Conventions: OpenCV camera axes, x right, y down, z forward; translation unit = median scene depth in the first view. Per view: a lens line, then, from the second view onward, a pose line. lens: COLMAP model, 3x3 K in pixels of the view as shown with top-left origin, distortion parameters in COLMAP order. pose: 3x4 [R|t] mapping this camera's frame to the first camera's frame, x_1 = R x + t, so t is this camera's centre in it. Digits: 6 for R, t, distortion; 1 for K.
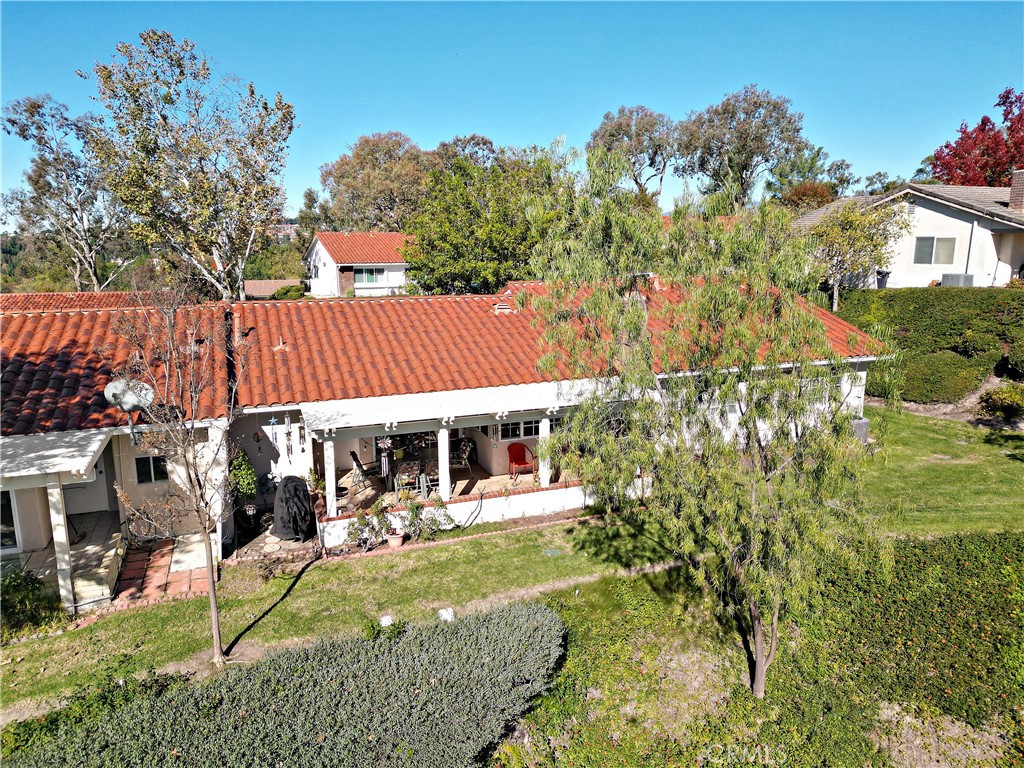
lens RADIAL K [[715.9, 0, 508.6], [0, 715.9, 384.5], [0, 0, 1]] dist [0.066725, -0.038091]
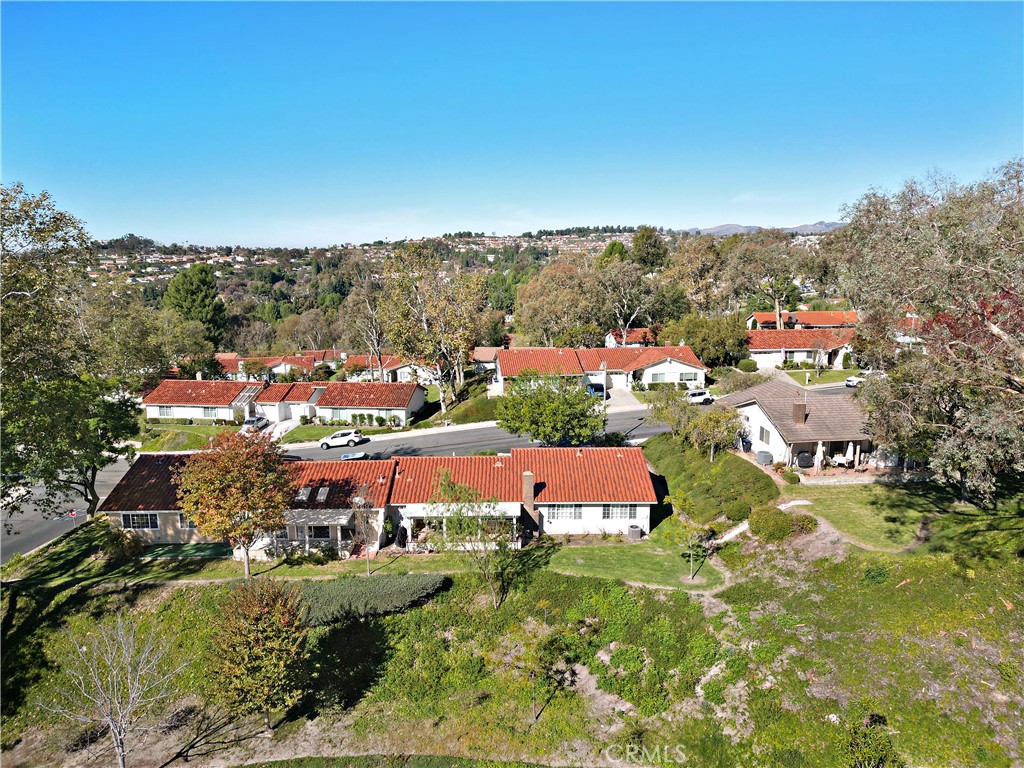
lens RADIAL K [[715.9, 0, 508.6], [0, 715.9, 384.5], [0, 0, 1]] dist [0.066725, -0.038091]
pose [[0.935153, 0.066402, -0.347965, 1.250040], [-0.068965, 0.997606, 0.005030, -0.571177], [0.347466, 0.019293, 0.937494, -1.903825]]
